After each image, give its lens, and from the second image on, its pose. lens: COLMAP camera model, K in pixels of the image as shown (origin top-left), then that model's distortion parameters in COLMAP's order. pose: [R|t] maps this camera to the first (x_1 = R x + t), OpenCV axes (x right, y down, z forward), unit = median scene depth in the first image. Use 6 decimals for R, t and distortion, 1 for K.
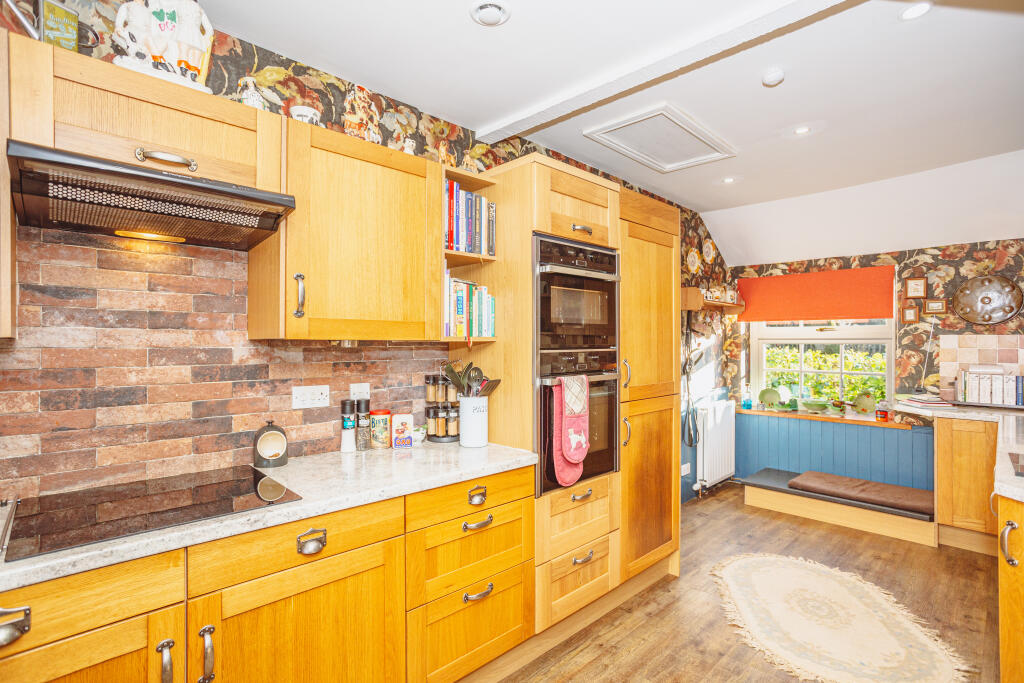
lens RADIAL K [[494.3, 0, 509.4], [0, 494.3, 339.9], [0, 0, 1]] dist [0.017880, 0.003519]
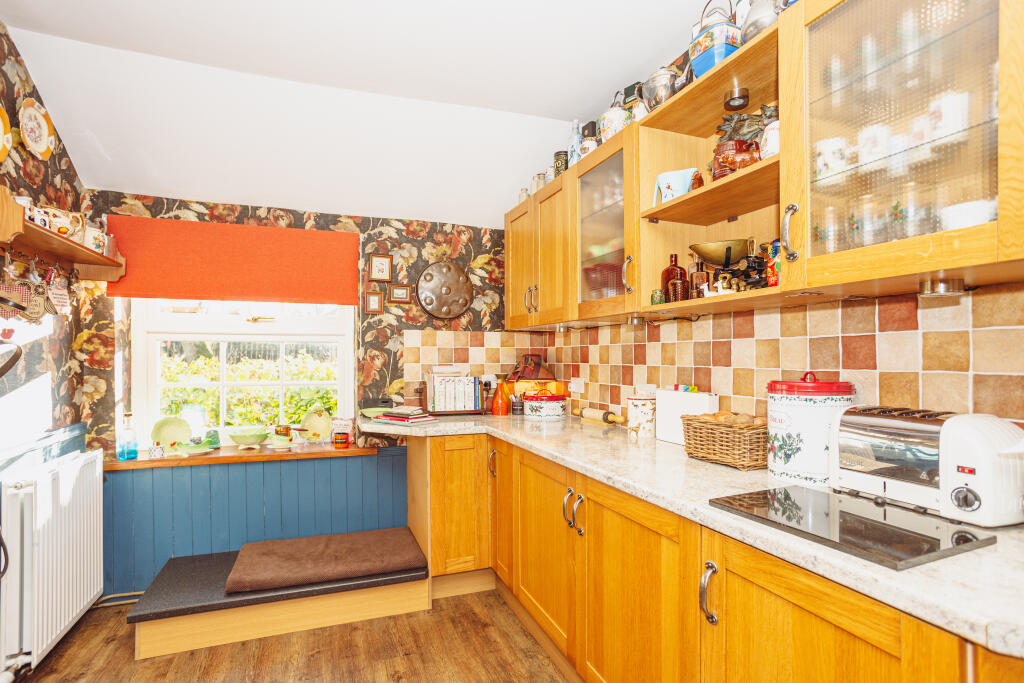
lens RADIAL K [[494.3, 0, 494.2], [0, 494.3, 357.7], [0, 0, 1]] dist [0.017880, 0.003519]
pose [[0.426868, 0.008295, 0.904276, 0.198052], [-0.005150, 0.999964, -0.006741, 0.037311], [-0.904299, -0.001780, 0.426895, 0.510428]]
